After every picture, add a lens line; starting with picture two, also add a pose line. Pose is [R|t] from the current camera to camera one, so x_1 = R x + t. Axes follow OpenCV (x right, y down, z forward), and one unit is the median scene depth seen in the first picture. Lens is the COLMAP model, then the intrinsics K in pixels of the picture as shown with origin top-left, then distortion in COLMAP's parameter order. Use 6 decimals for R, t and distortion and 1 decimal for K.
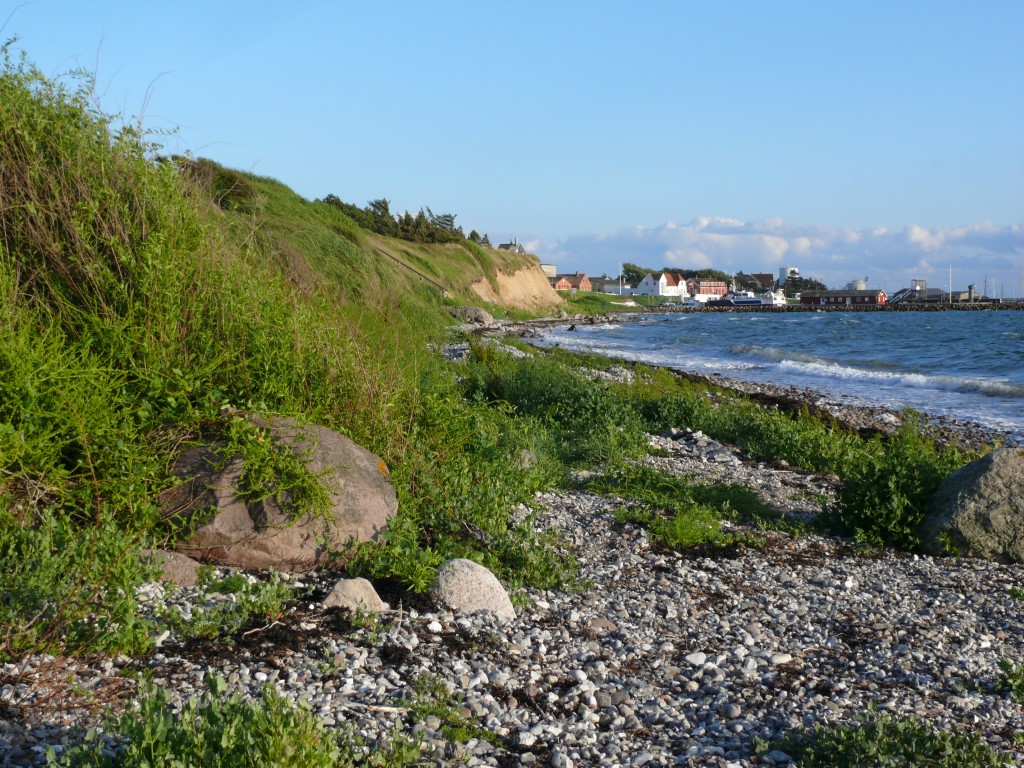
lens RADIAL K [[1741.6, 0, 512.0], [0, 1741.6, 384.0], [0, 0, 1]] dist [-0.001099, 0.034718]
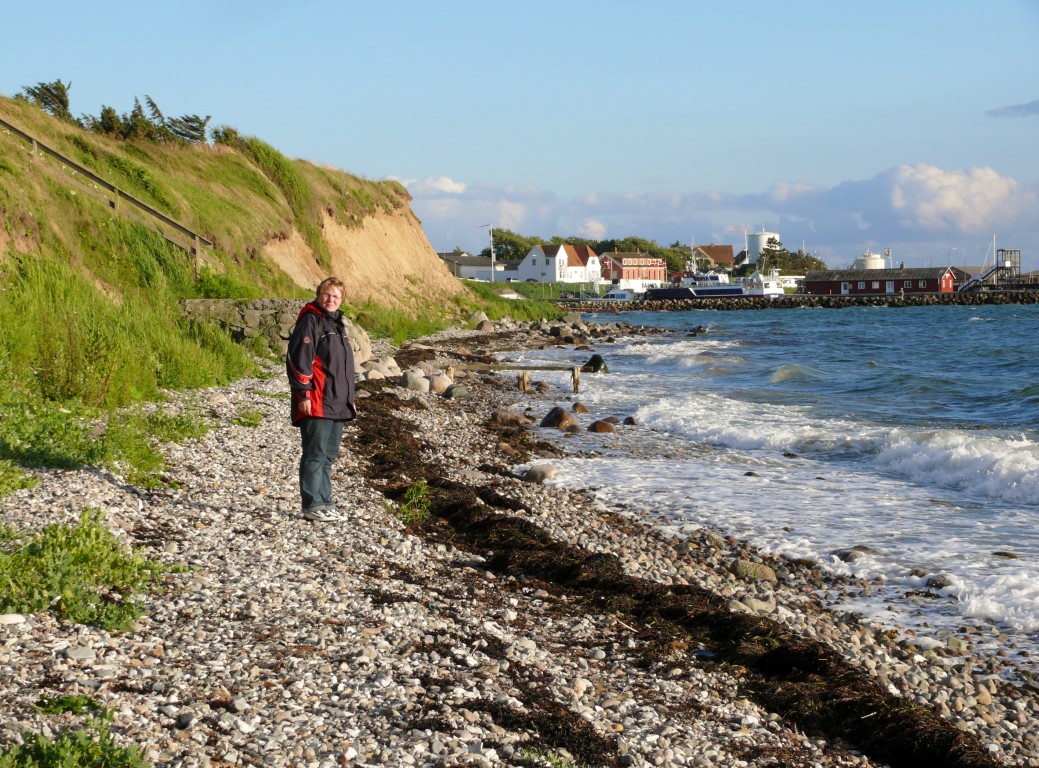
lens RADIAL K [[2619.0, 0, 519.5], [0, 2619.0, 384.0], [0, 0, 1]] dist [0.026175, -0.076907]
pose [[0.996026, -0.014184, 0.087932, -0.006193], [0.015382, 0.999798, -0.012960, -0.006235], [-0.087730, 0.014261, 0.996042, 0.143280]]
